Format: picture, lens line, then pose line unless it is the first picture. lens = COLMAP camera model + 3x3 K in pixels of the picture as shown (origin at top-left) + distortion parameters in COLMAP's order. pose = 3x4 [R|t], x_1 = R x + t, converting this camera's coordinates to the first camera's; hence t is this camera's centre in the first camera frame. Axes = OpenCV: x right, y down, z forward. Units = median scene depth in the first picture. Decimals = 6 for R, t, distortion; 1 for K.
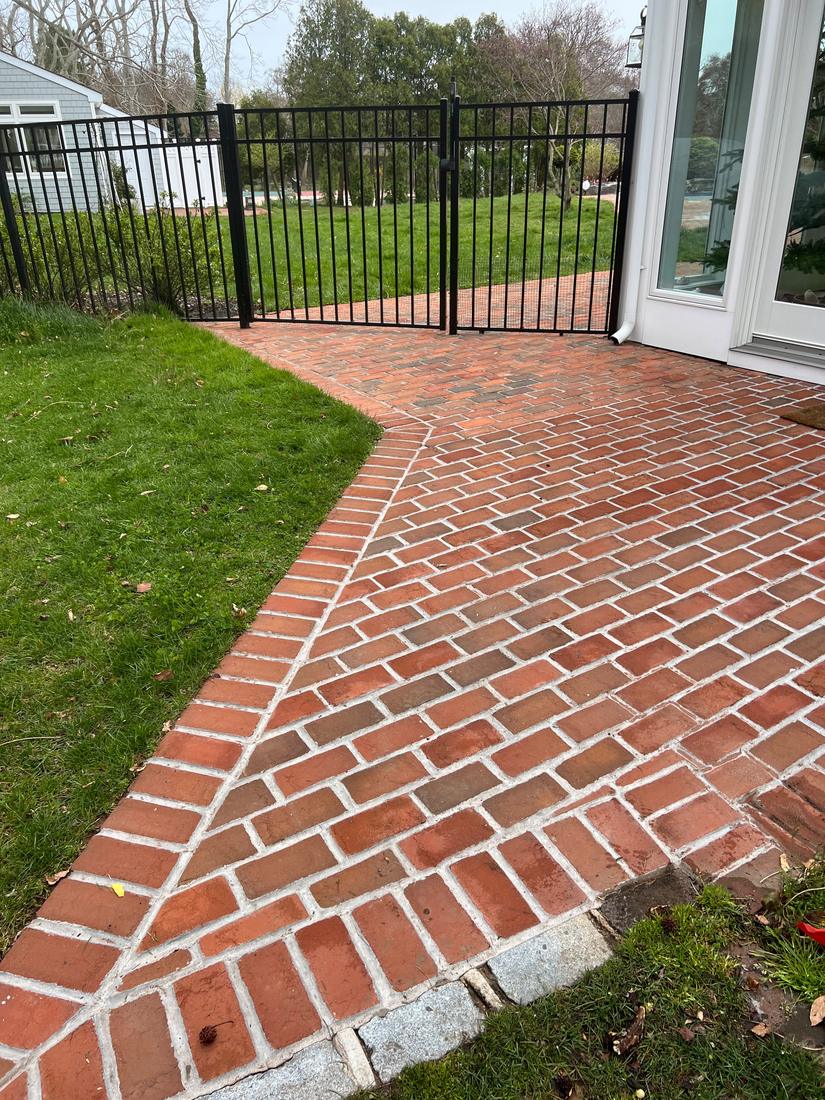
lens RADIAL K [[827.3, 0, 412.8], [0, 827.3, 550.2], [0, 0, 1]] dist [0.051494, -0.051000]
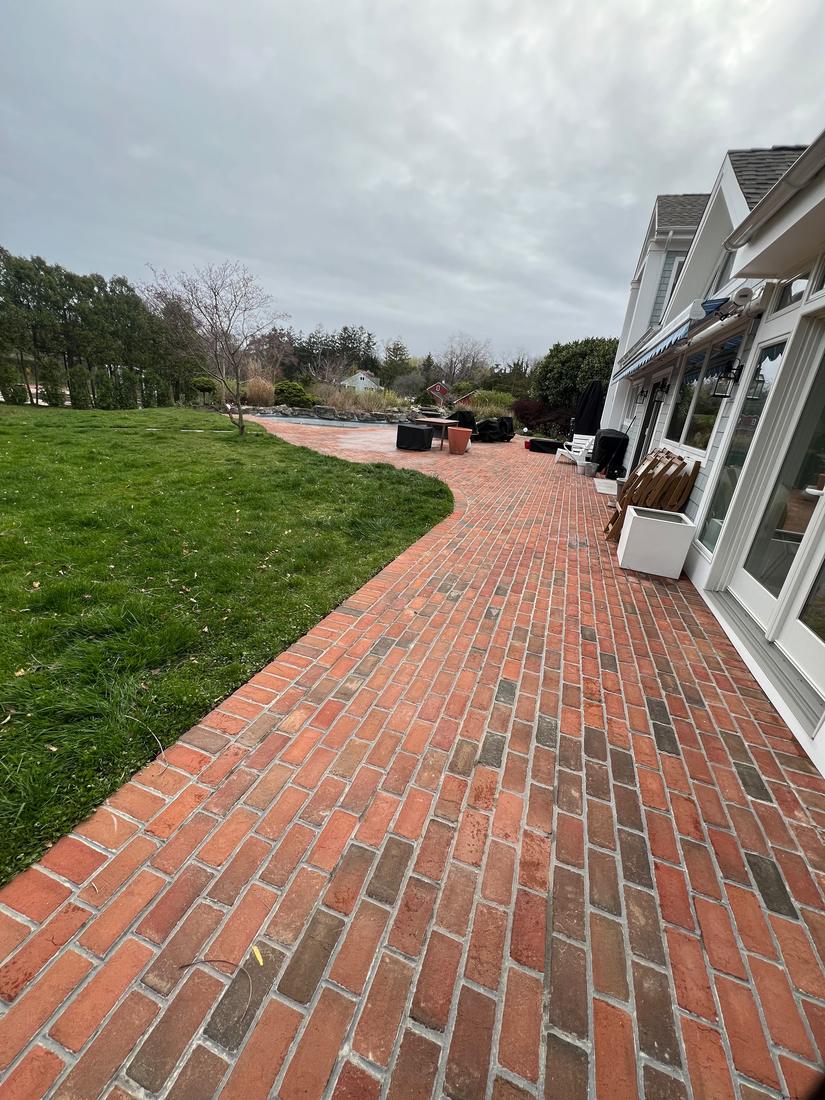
lens RADIAL K [[439.4, 0, 412.1], [0, 439.4, 548.5], [0, 0, 1]] dist [-0.001129, -0.000080]
pose [[0.790897, -0.110638, 0.601865, -0.014023], [0.162612, 0.986158, -0.032403, -0.095511], [-0.589949, 0.123498, 0.797940, 0.193005]]
